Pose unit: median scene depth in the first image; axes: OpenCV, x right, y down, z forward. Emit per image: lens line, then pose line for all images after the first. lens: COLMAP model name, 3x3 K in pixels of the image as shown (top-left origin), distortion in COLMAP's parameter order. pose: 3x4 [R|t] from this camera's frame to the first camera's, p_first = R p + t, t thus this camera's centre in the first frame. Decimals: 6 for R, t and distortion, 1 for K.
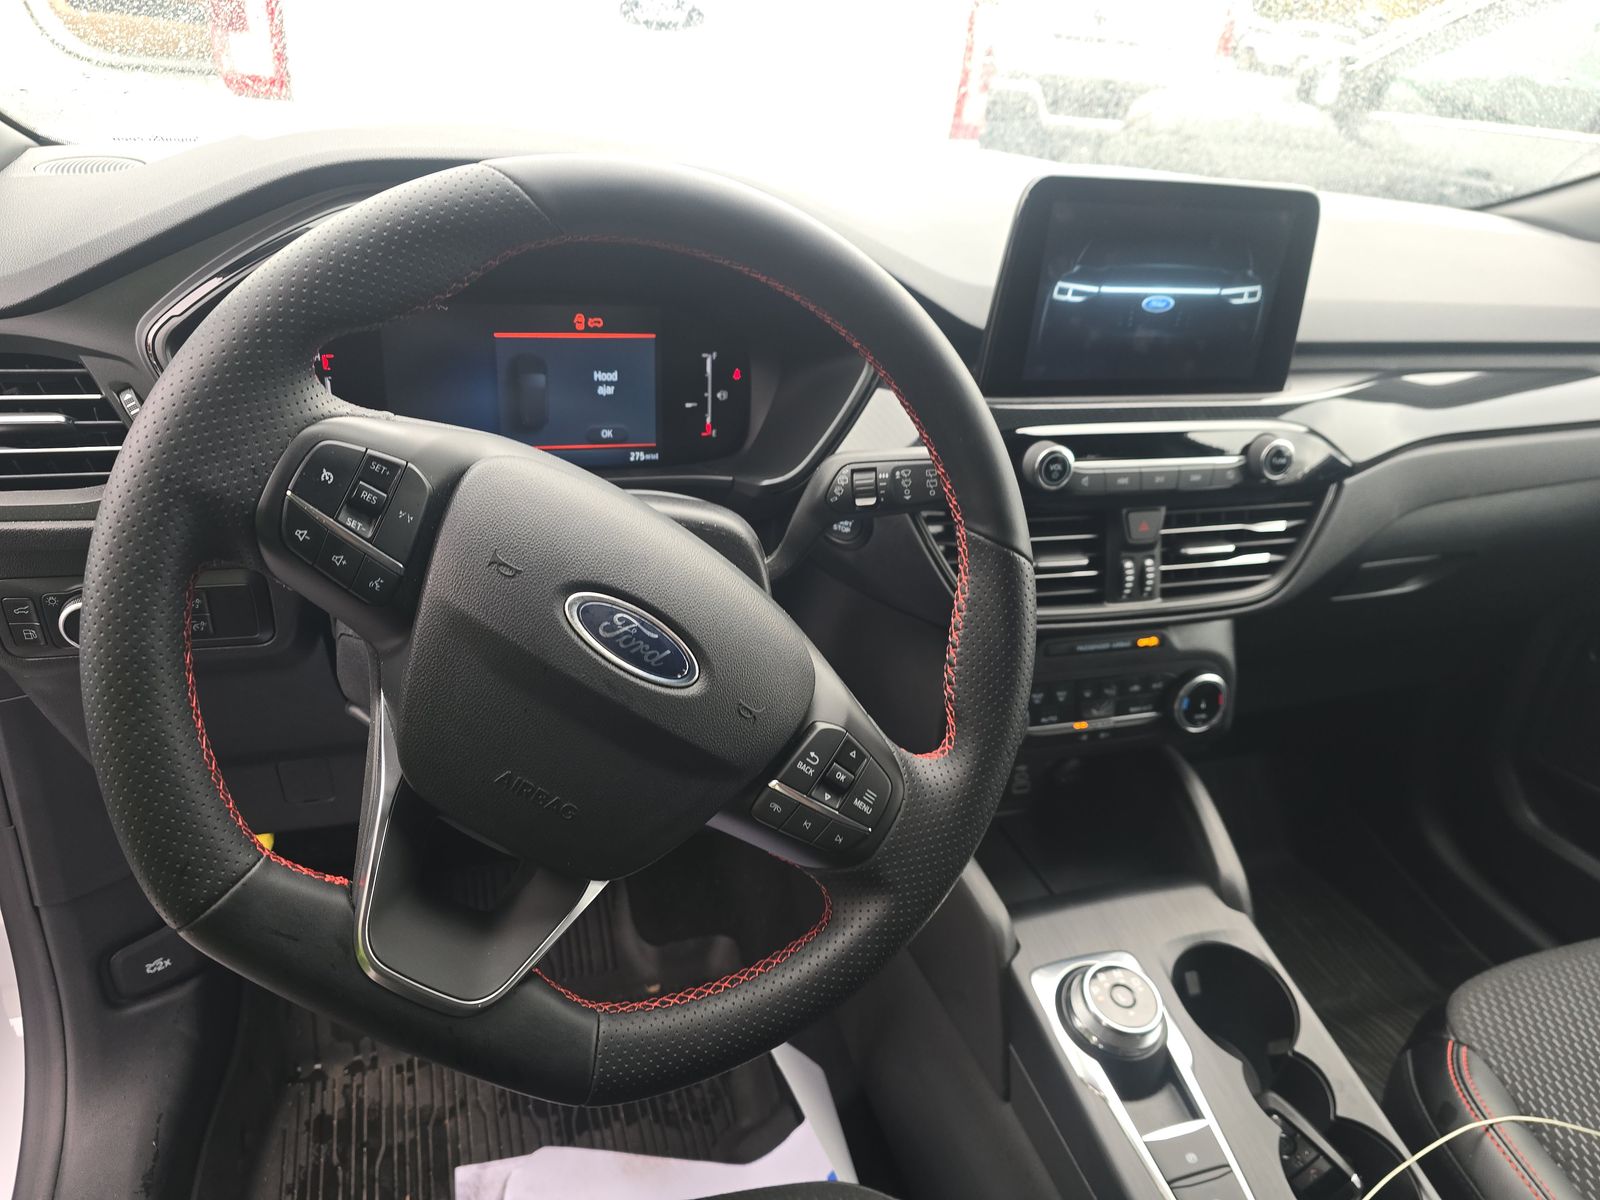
lens RADIAL K [[1073.8, 0, 795.8], [0, 1073.8, 605.9], [0, 0, 1]] dist [0.054323, -0.088763]
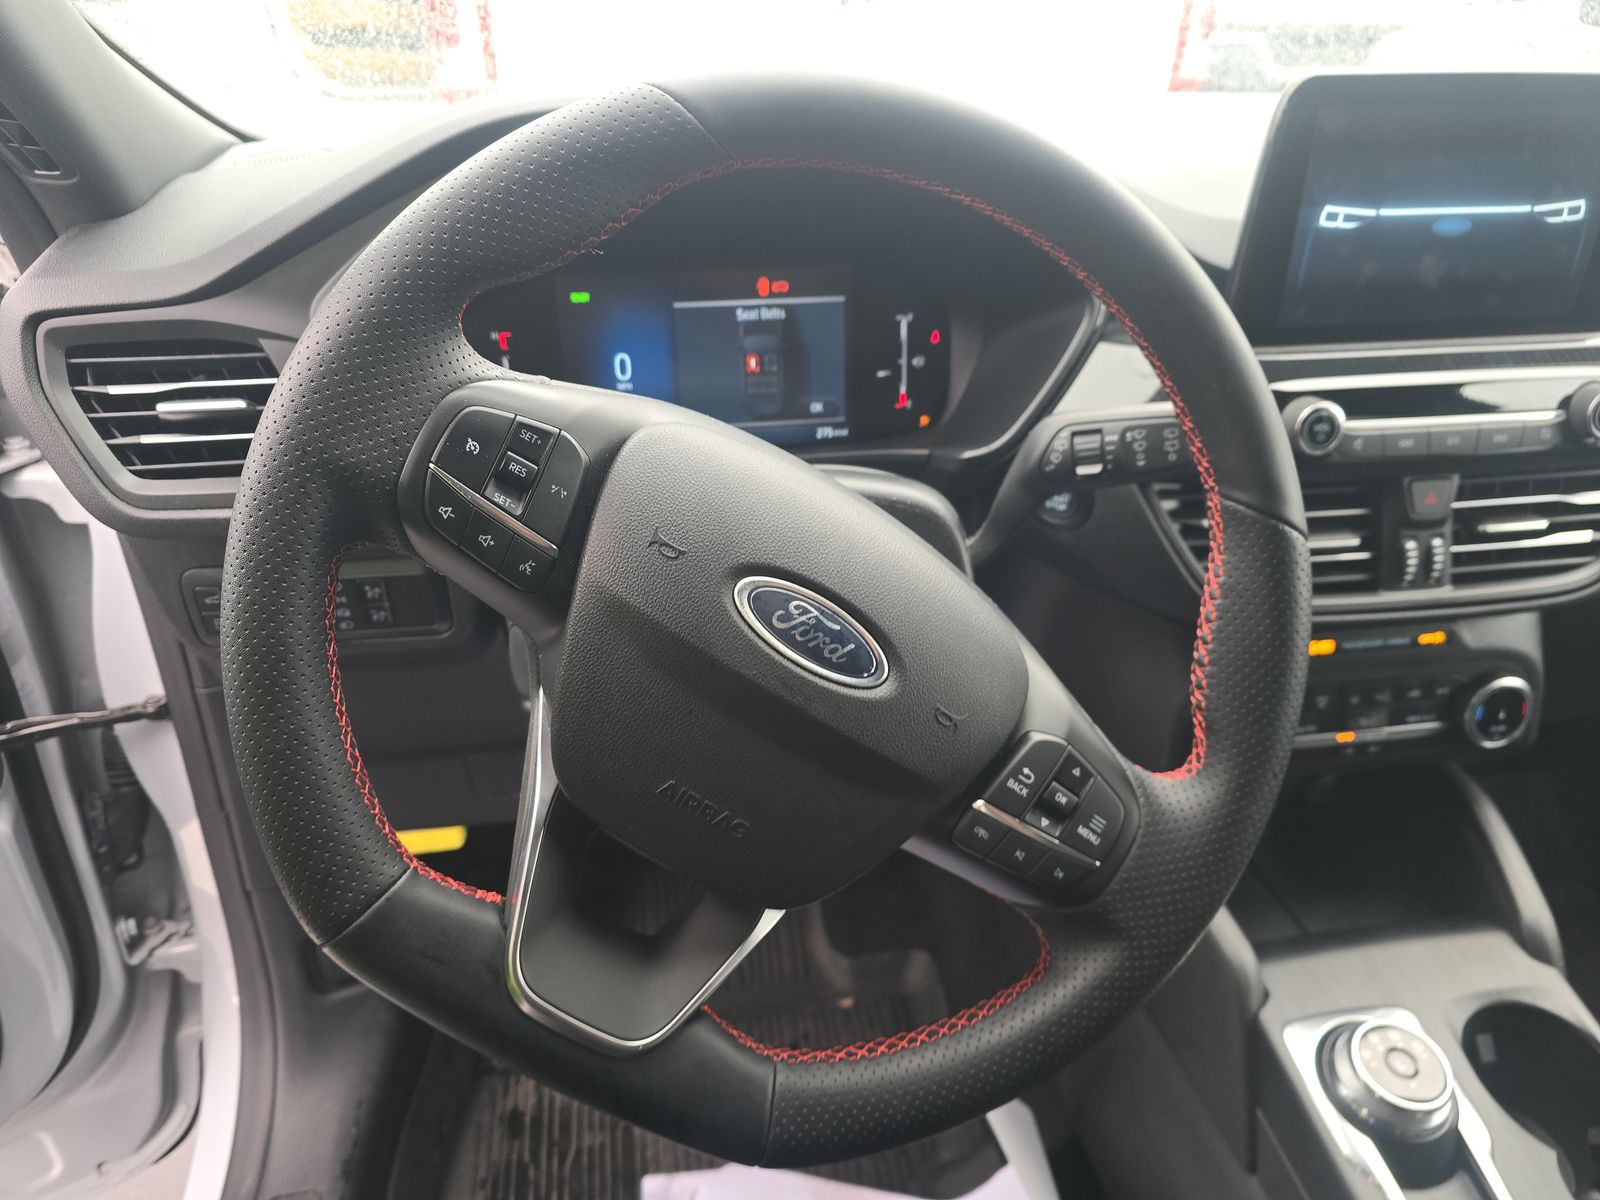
lens RADIAL K [[1073.8, 0, 795.8], [0, 1073.8, 605.9], [0, 0, 1]] dist [0.054323, -0.088763]
pose [[0.983252, 0.000321, -0.182250, -0.006337], [0.000577, 0.999988, 0.004871, 0.005191], [0.182249, -0.004895, 0.983240, 0.119377]]
